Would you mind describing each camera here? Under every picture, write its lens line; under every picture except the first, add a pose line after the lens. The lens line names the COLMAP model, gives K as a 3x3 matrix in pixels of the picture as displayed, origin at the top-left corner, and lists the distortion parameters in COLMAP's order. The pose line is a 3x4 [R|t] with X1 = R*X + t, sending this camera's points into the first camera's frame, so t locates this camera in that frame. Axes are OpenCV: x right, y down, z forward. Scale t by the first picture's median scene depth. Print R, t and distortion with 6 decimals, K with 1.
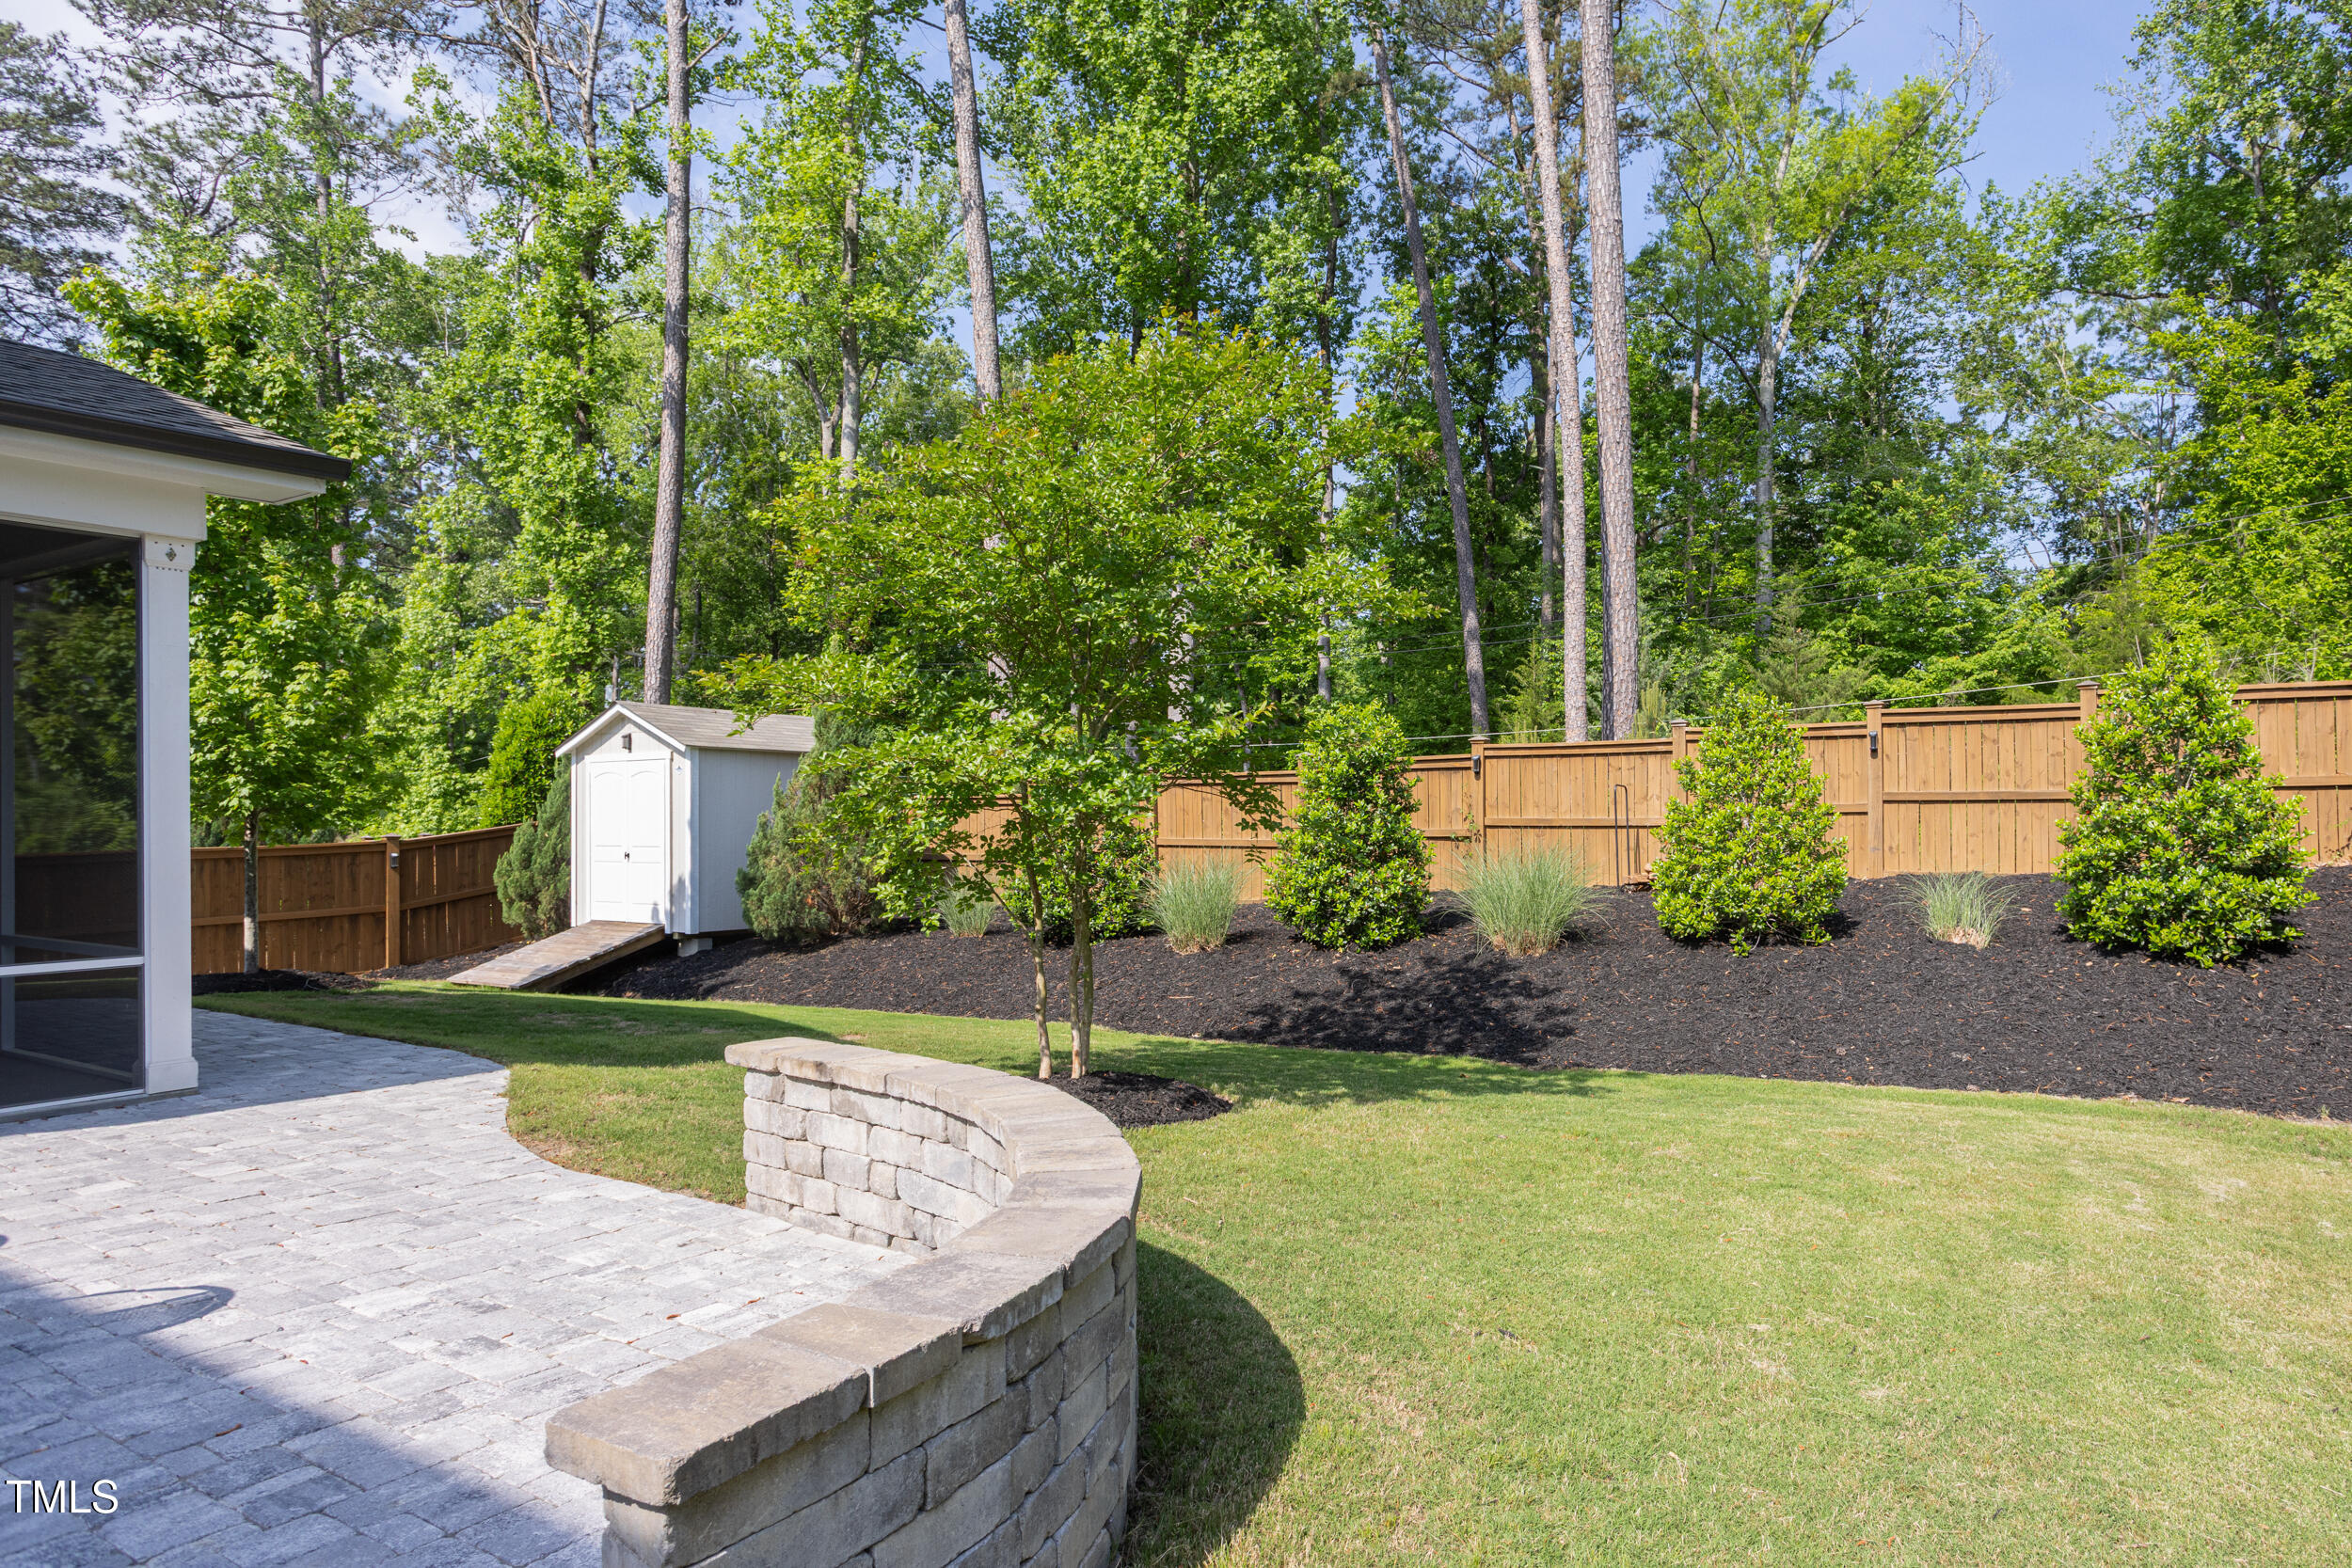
lens RADIAL K [[1374.5, 0, 1373.7], [0, 1374.5, 827.4], [0, 0, 1]] dist [-0.064662, 0.045642]
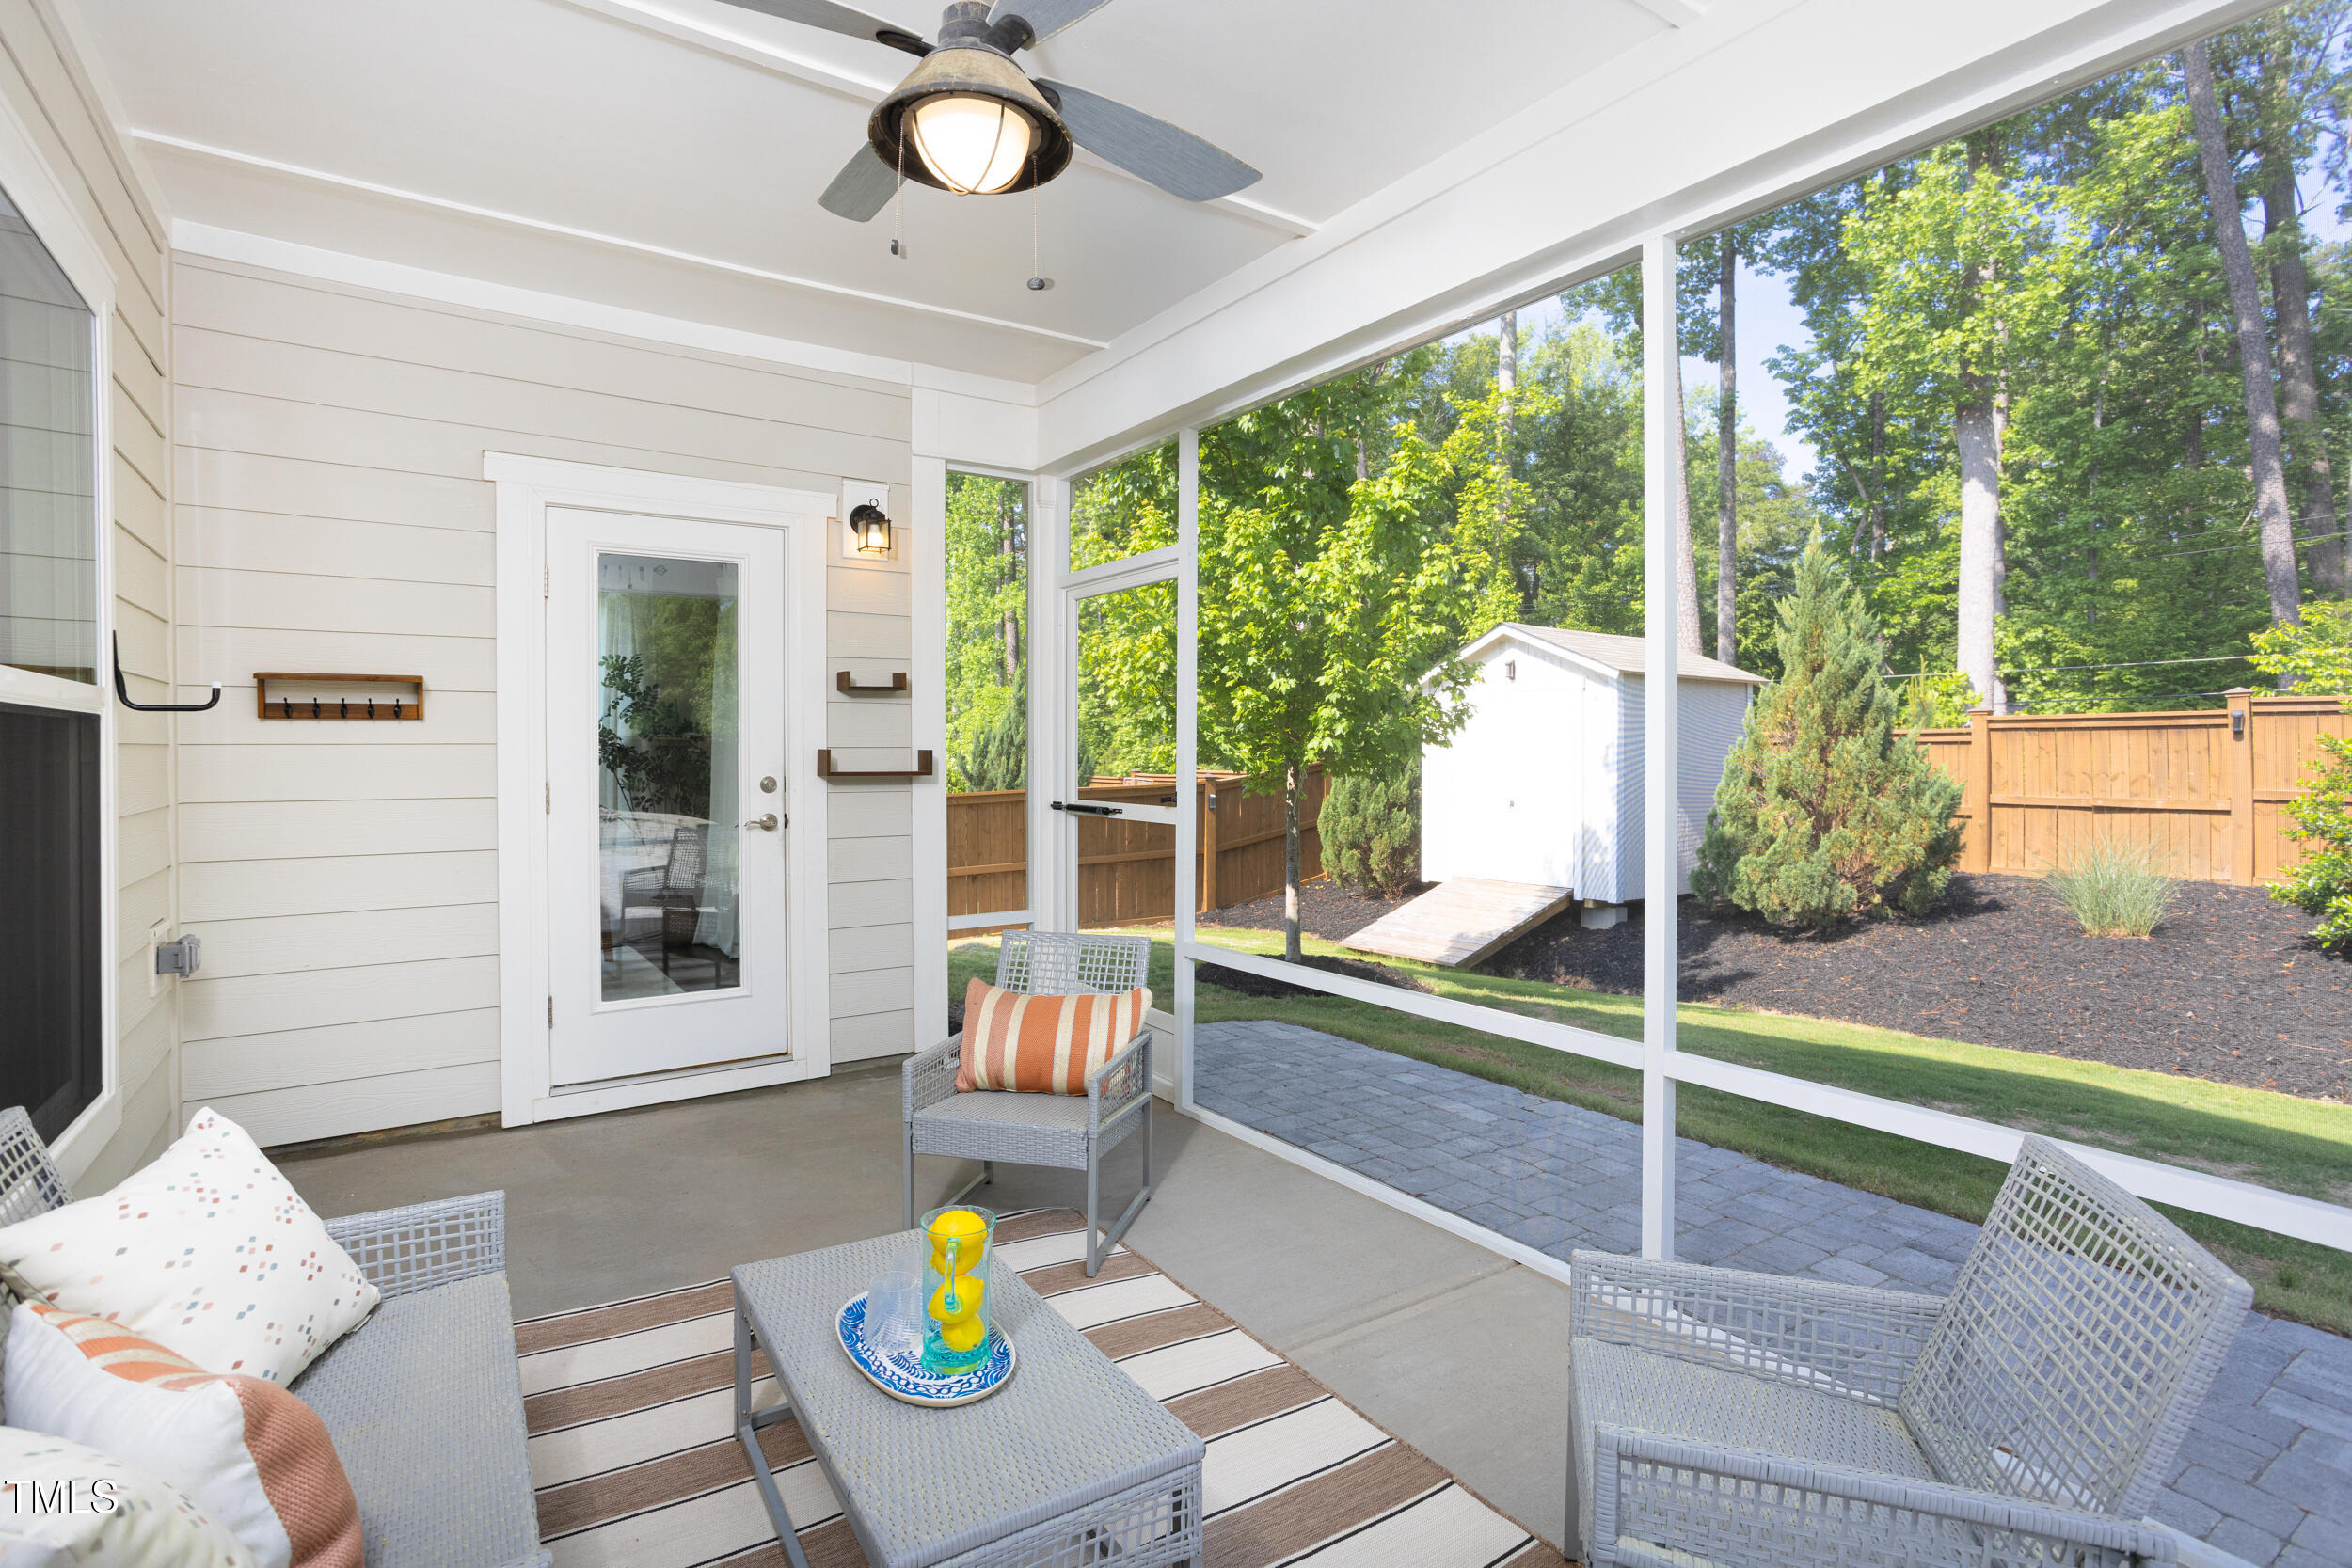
lens RADIAL K [[1150.3, 0, 1175.0], [0, 1150.3, 764.0], [0, 0, 1]] dist [-0.066228, 0.043188]
pose [[0.900910, 0.005589, -0.433971, -0.303390], [-0.004146, 0.999982, 0.004271, -0.004513], [0.433987, -0.002048, 0.900917, 0.183587]]
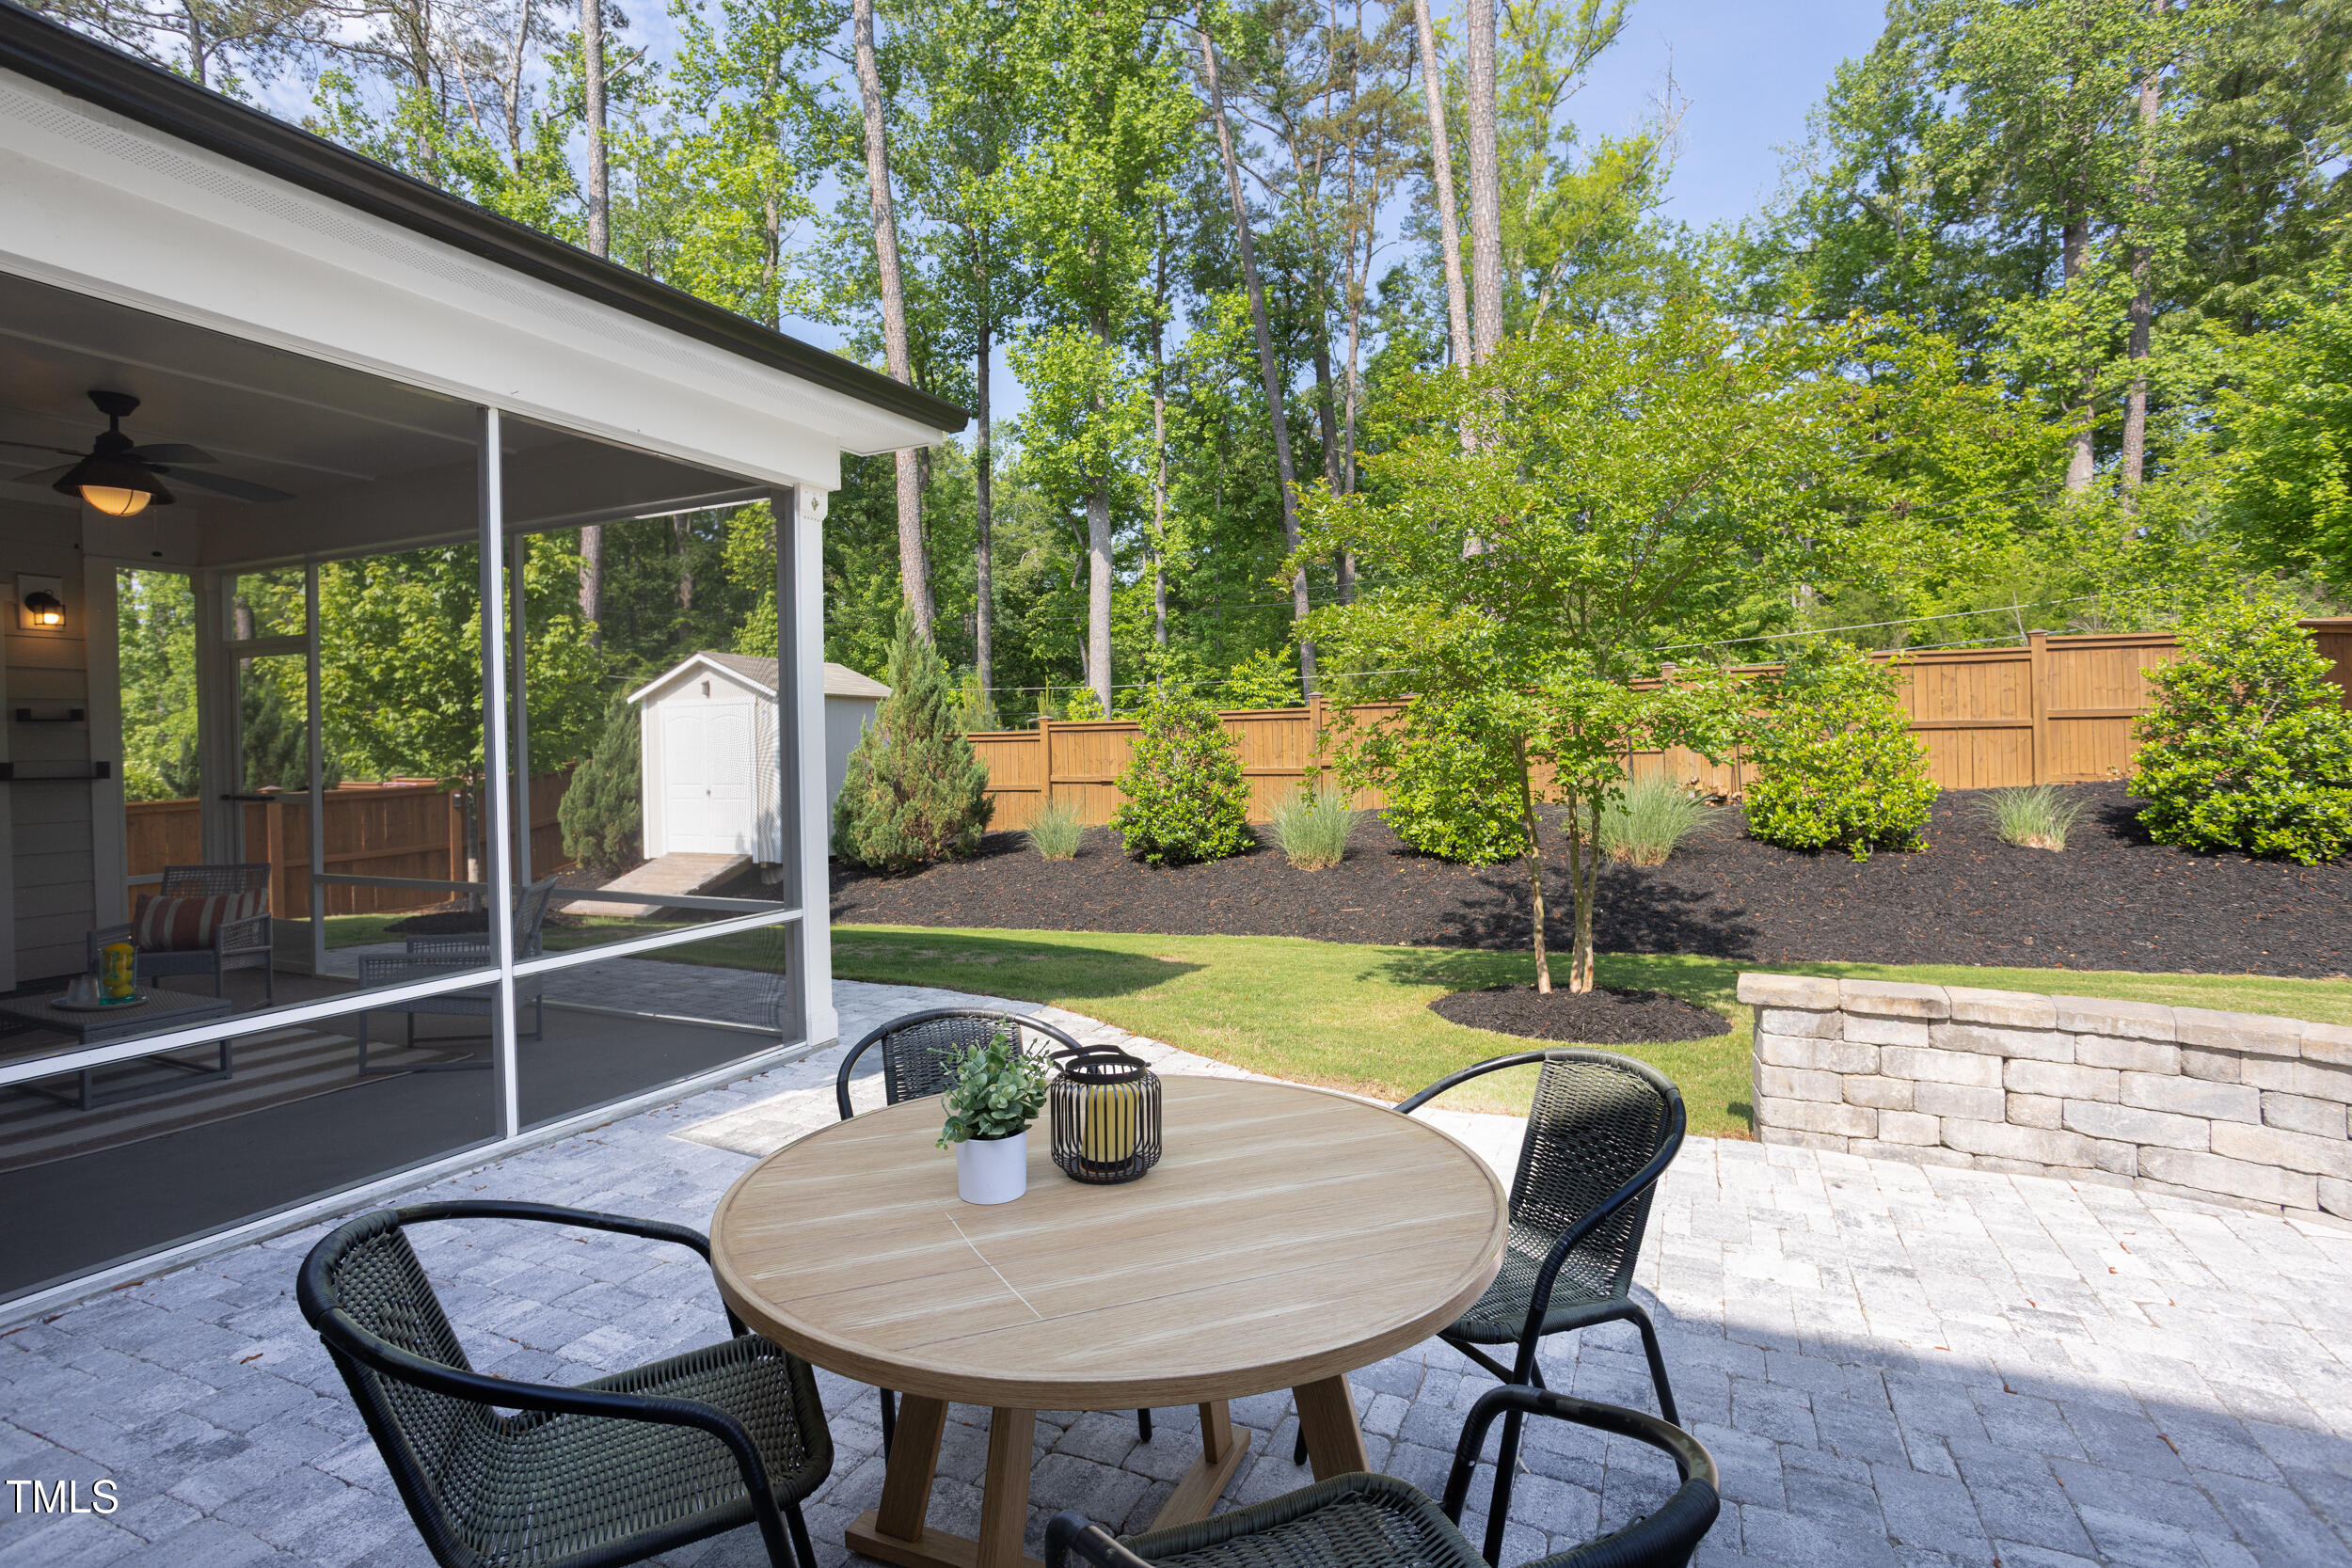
lens RADIAL K [[1150.3, 0, 1175.0], [0, 1150.3, 764.0], [0, 0, 1]] dist [-0.066228, 0.043188]
pose [[0.995485, -0.014810, 0.093753, -0.185334], [0.013967, 0.999856, 0.009644, -0.004048], [-0.093882, -0.008291, 0.995549, 0.035239]]
